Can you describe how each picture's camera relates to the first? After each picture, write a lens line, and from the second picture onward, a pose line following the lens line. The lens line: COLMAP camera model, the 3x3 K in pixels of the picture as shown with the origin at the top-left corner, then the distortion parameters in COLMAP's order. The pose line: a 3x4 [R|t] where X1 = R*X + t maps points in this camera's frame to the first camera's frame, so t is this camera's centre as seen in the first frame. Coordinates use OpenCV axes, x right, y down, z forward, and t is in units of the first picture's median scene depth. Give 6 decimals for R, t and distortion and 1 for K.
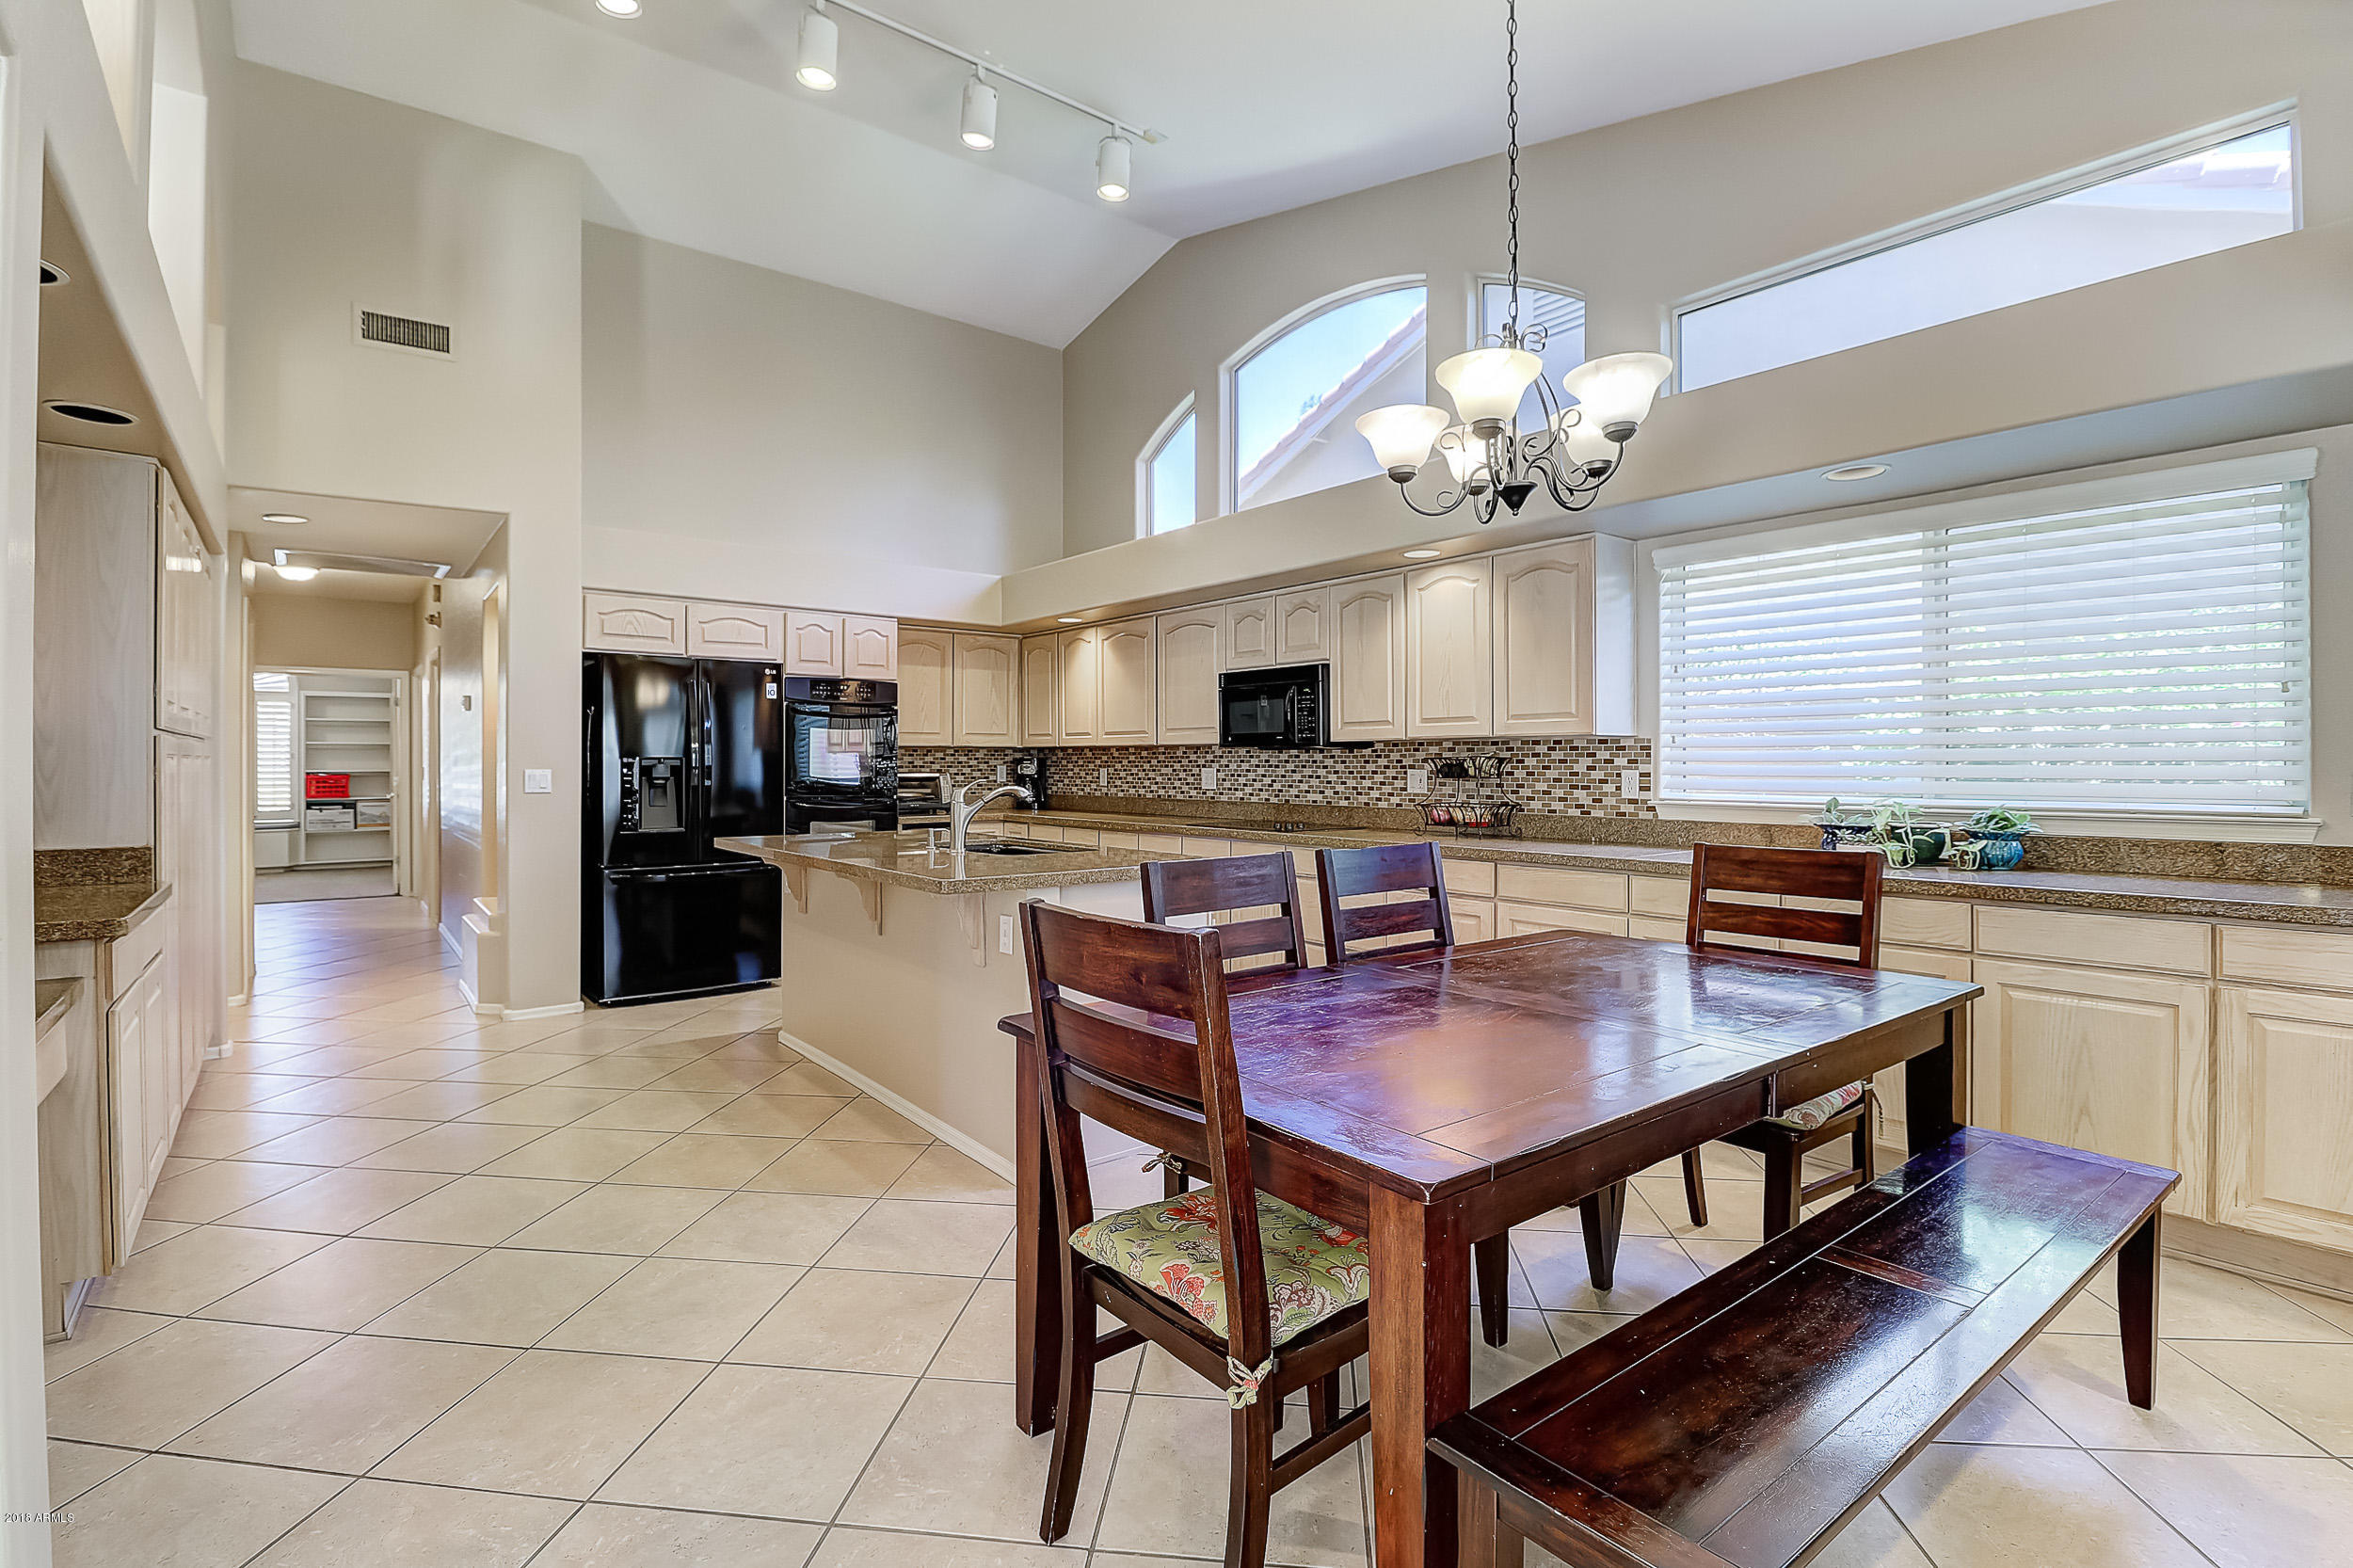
lens RADIAL K [[1095.5, 0, 1165.0], [0, 1095.5, 761.8], [0, 0, 1]] dist [-0.000236, -0.014402]
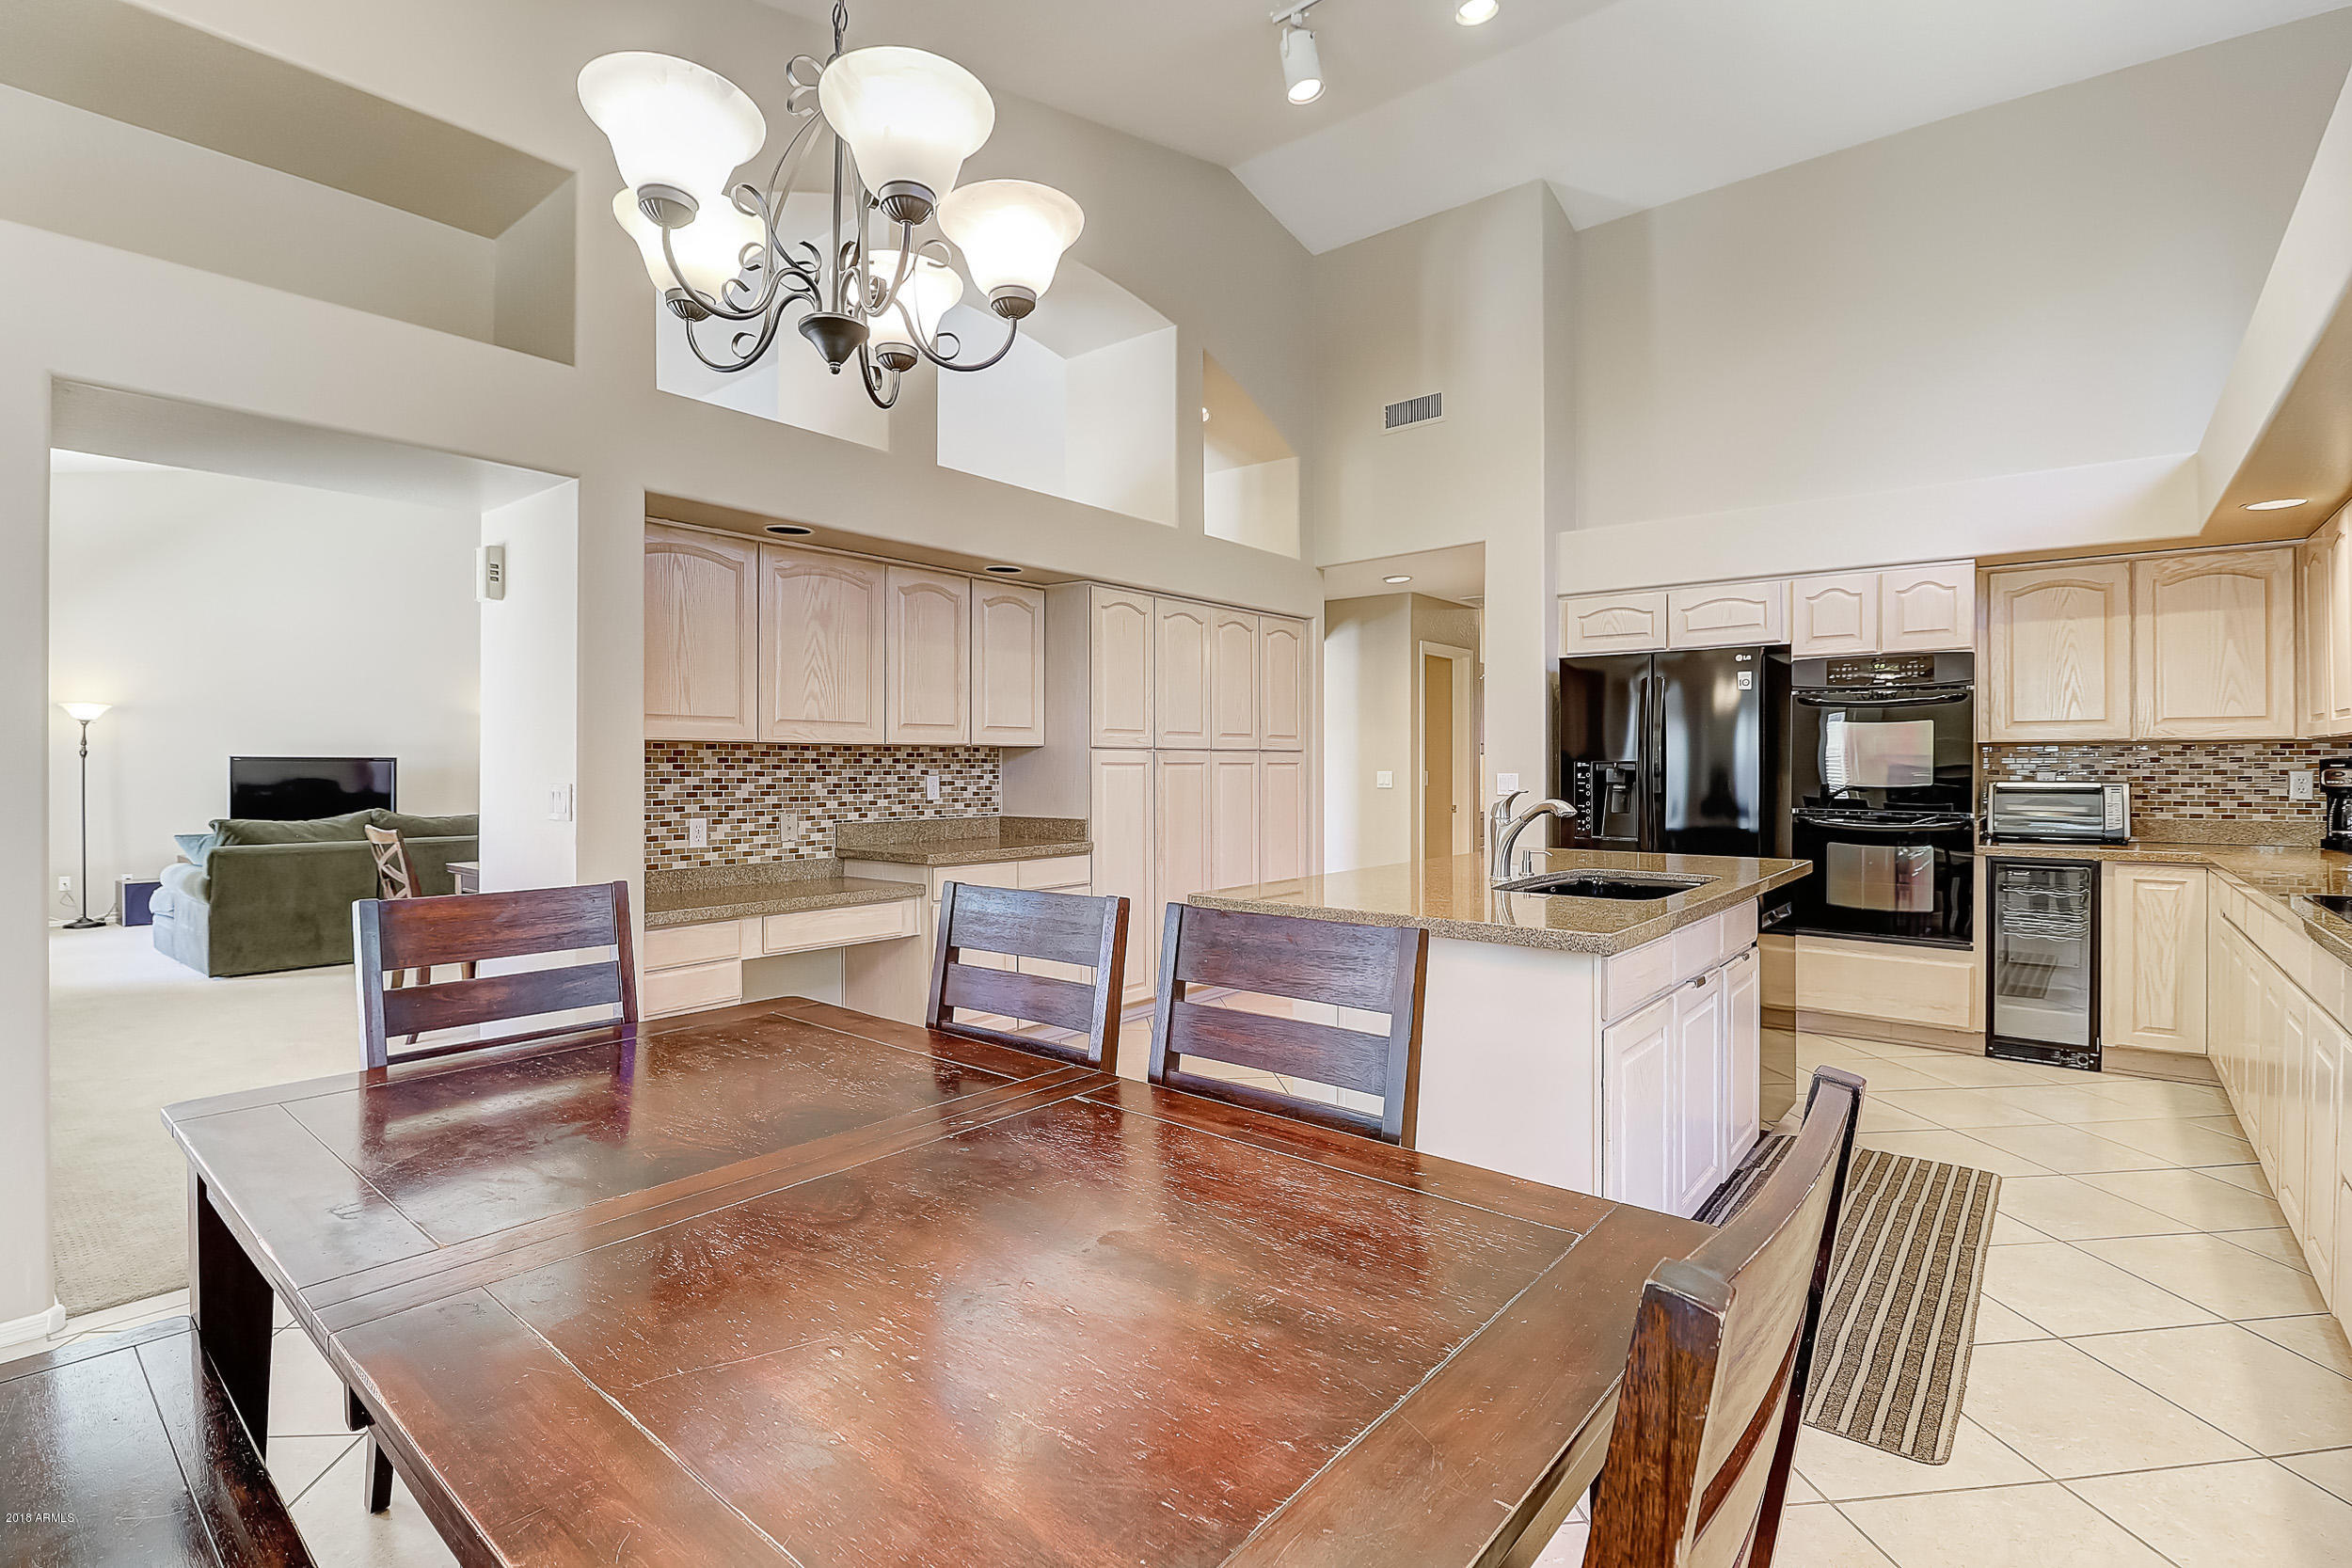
lens RADIAL K [[1095.0, 0, 1164.5], [0, 1095.0, 761.8], [0, 0, 1]] dist [-0.000236, -0.014402]
pose [[0.210938, -0.003185, -0.977494, 0.364408], [0.003235, 0.999991, -0.002561, -0.002471], [0.977494, -0.002622, 0.210946, 0.399797]]
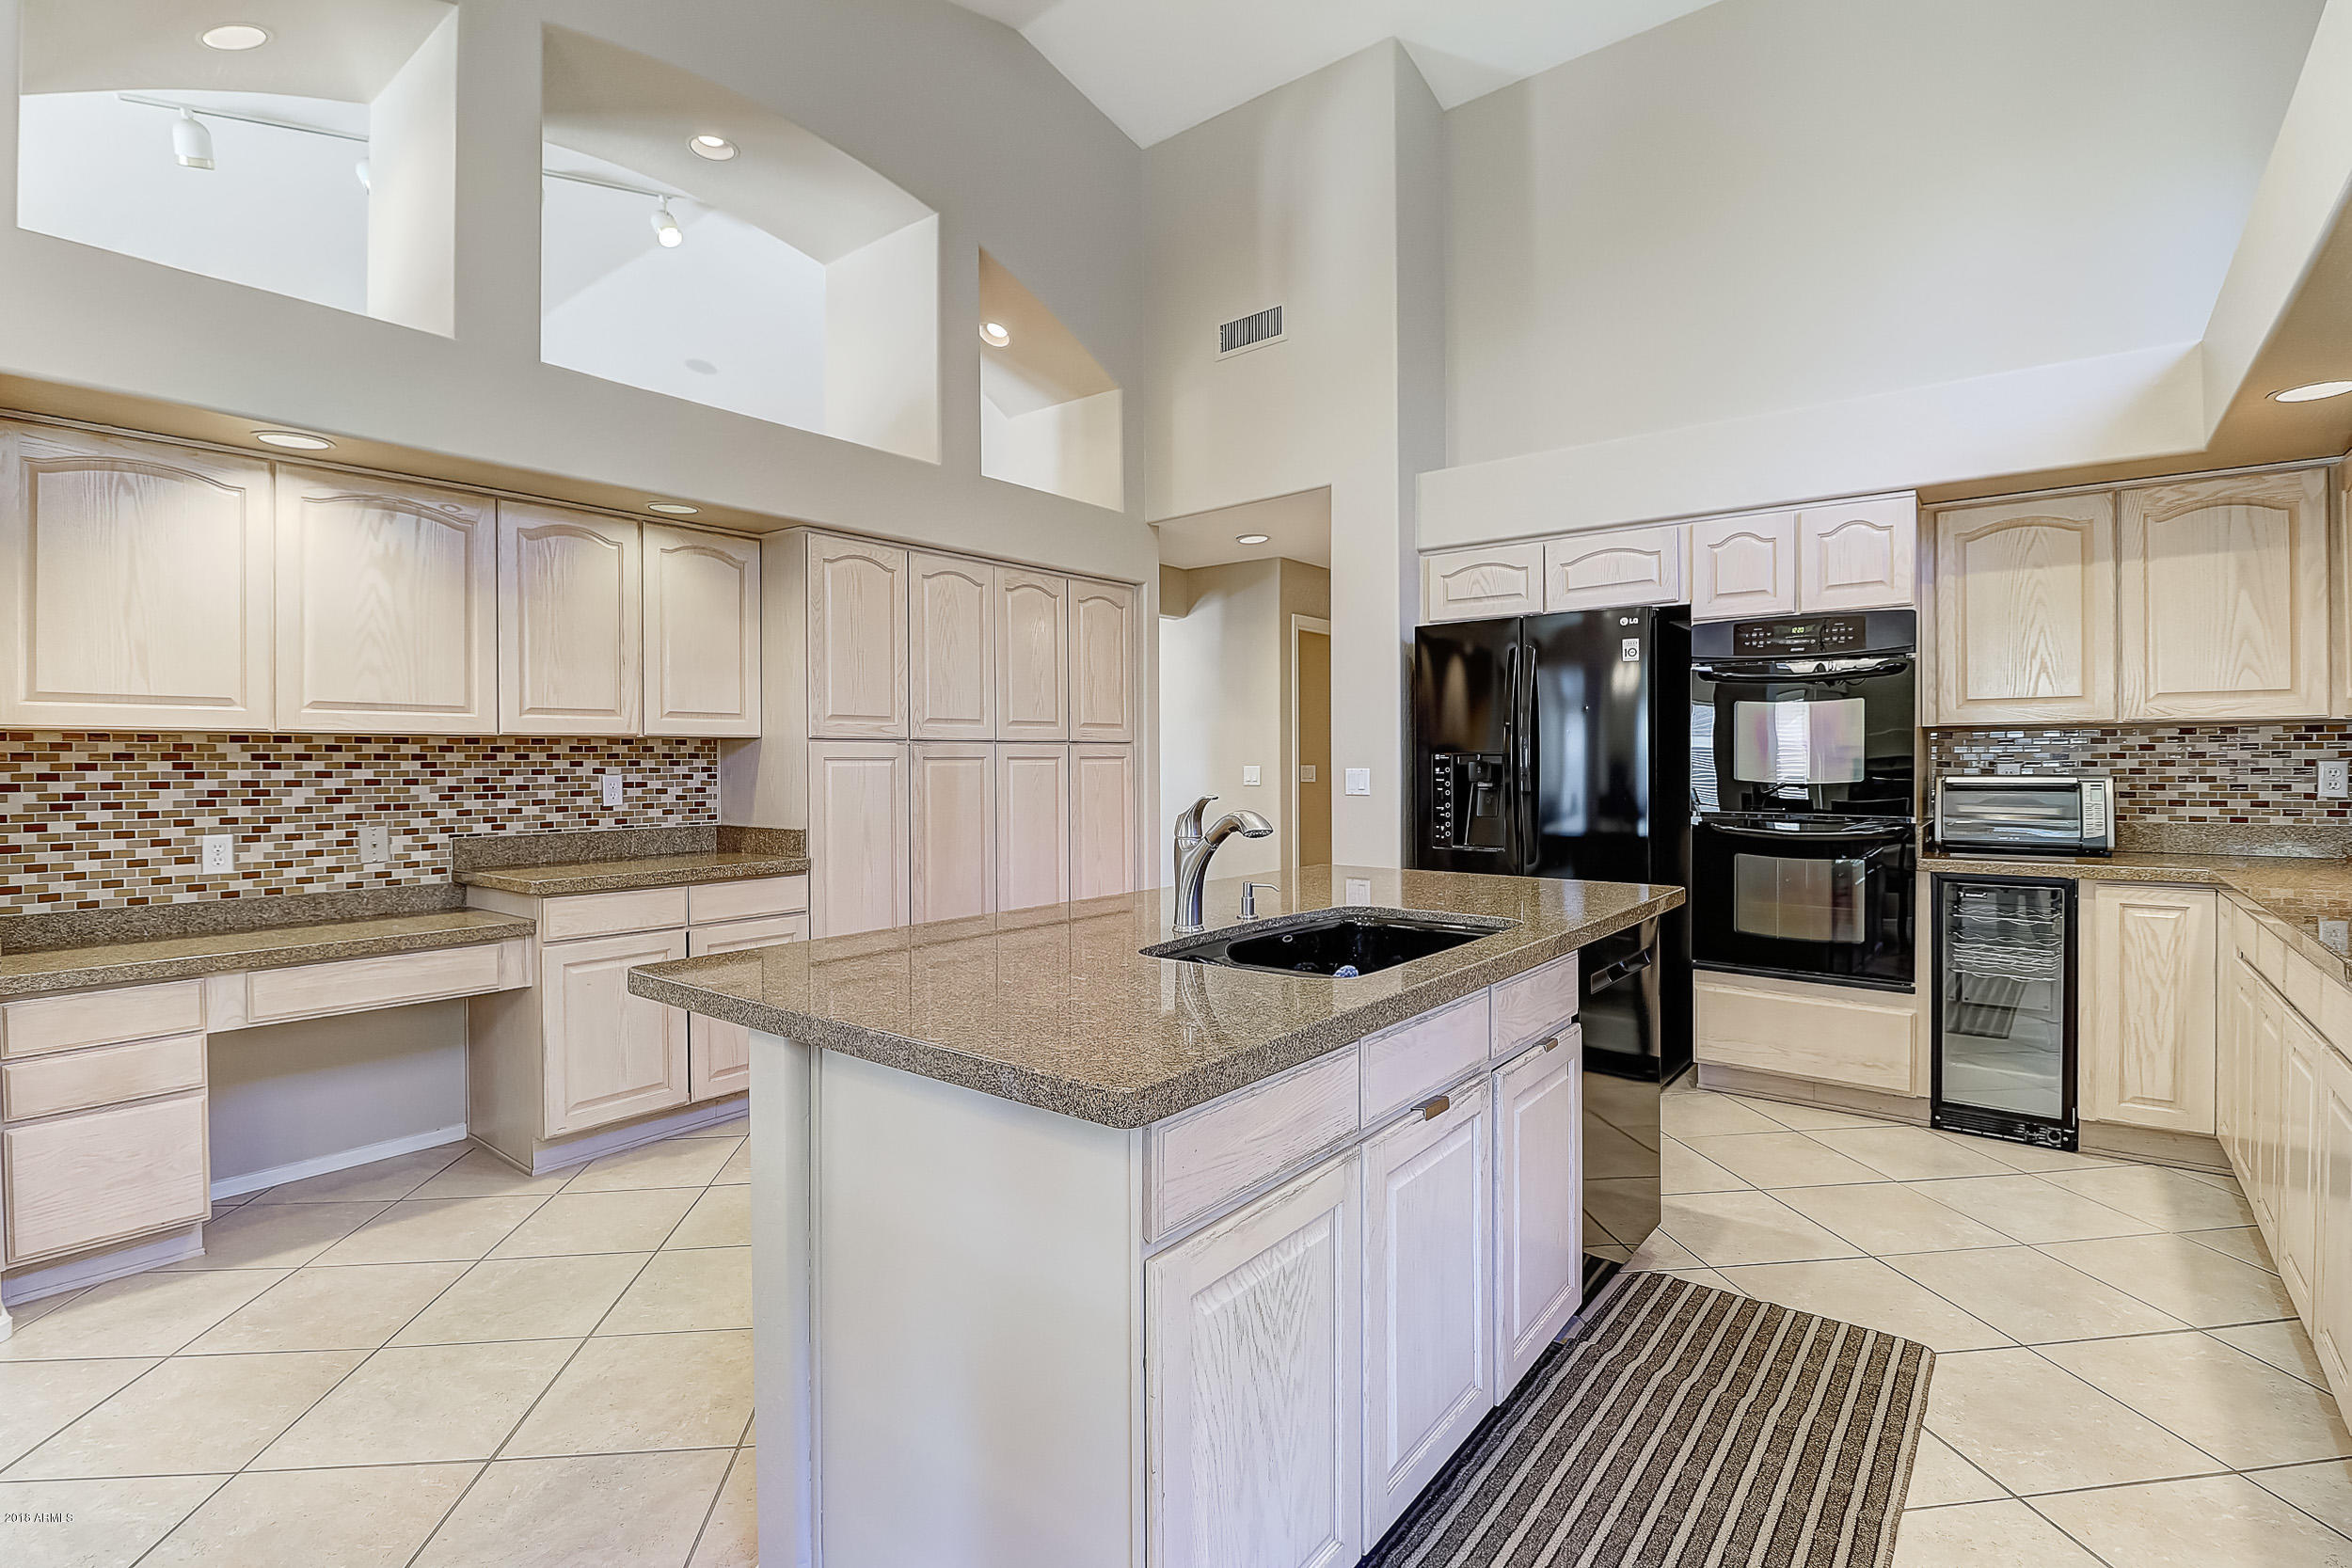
lens RADIAL K [[1095.0, 0, 1164.5], [0, 1095.0, 761.8], [0, 0, 1]] dist [-0.000236, -0.014402]
pose [[0.225645, 0.000283, -0.974209, 0.221990], [0.008292, 0.999963, 0.002211, -0.001345], [0.974174, -0.008578, 0.225635, 0.585740]]
